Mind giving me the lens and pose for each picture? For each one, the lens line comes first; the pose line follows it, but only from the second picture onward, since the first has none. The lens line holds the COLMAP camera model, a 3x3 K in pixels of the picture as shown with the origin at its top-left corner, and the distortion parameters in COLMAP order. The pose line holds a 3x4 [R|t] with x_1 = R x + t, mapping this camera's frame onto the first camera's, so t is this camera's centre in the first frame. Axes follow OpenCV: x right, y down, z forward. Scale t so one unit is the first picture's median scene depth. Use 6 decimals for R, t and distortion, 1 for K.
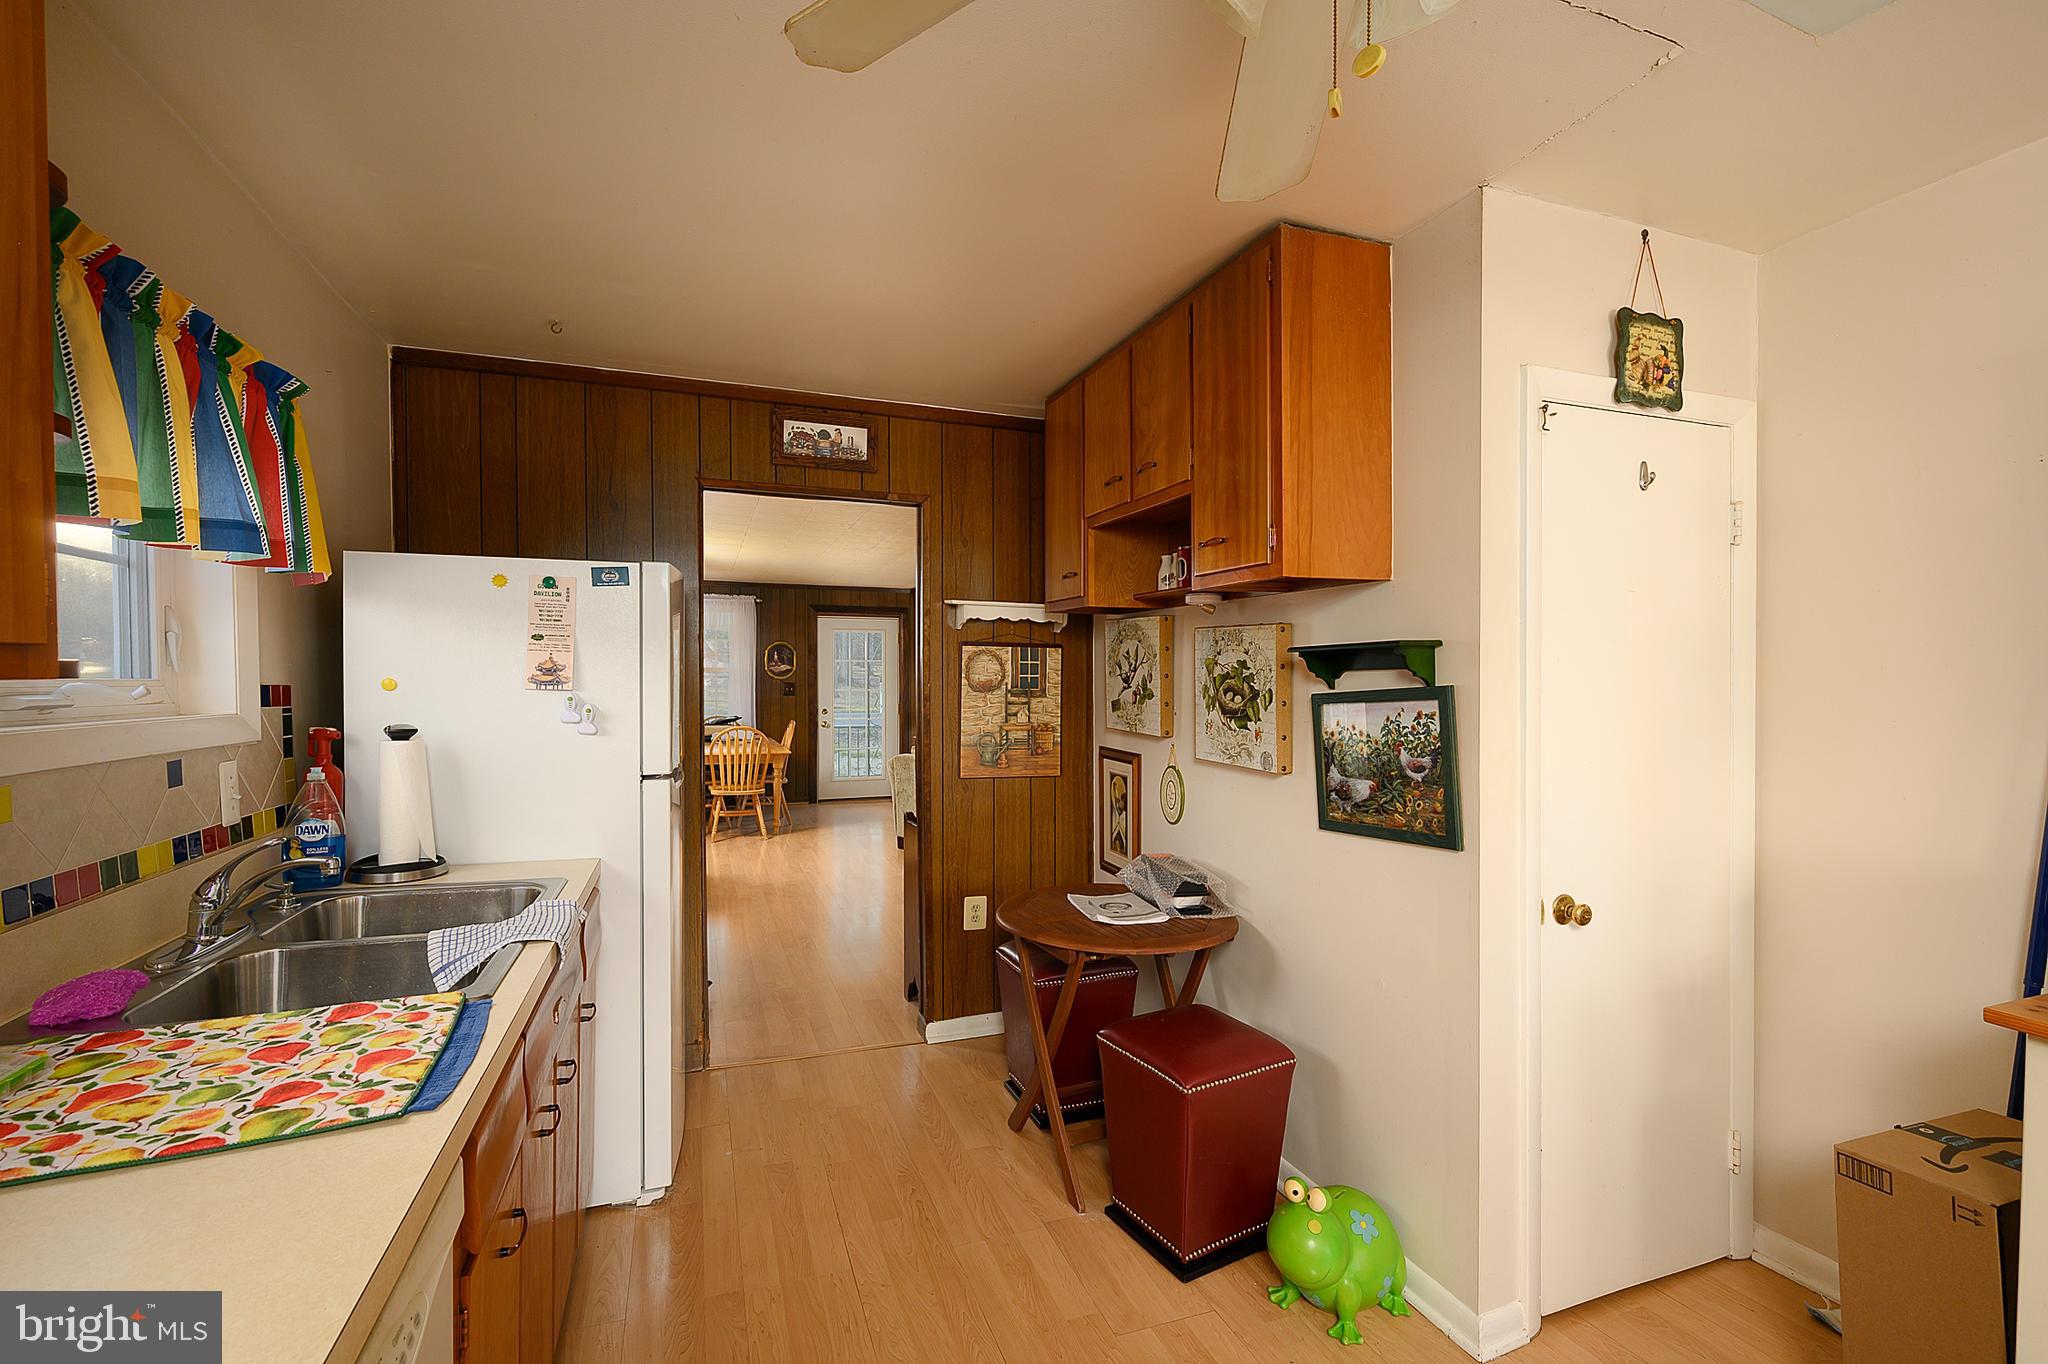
lens RADIAL K [[900.1, 0, 1031.4], [0, 900.1, 683.9], [0, 0, 1]] dist [0.001197, -0.000365]
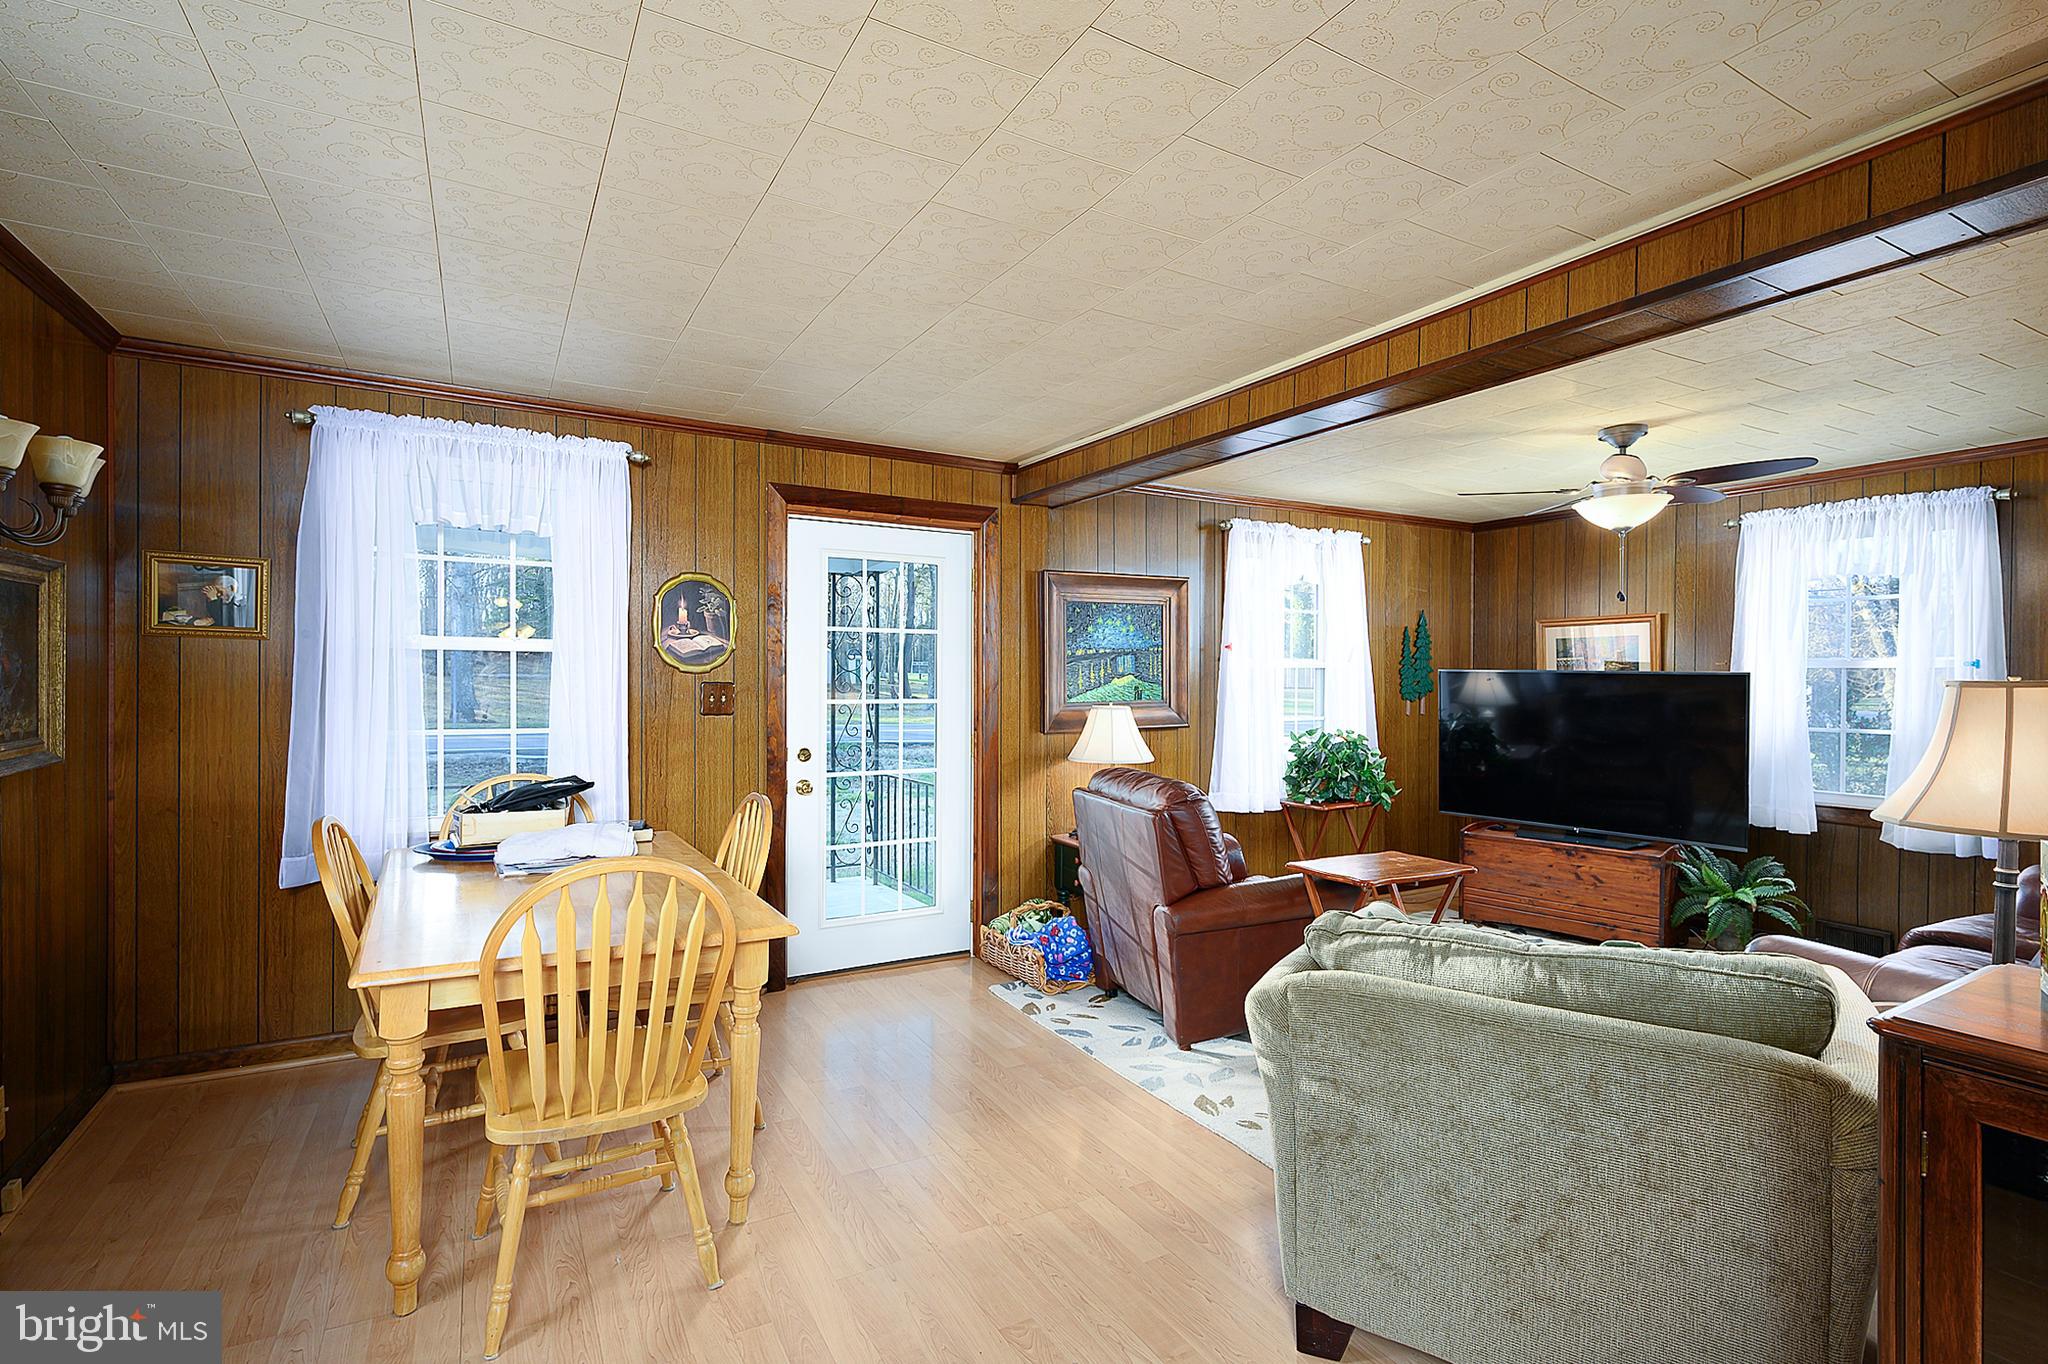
lens RADIAL K [[939.2, 0, 1016.0], [0, 939.2, 676.4], [0, 0, 1]] dist [-0.003780, -0.001023]
pose [[0.988654, 0.003458, 0.150173, -0.203993], [-0.003260, 0.999993, -0.001565, -0.003390], [-0.150177, 0.001058, 0.988659, 0.587149]]
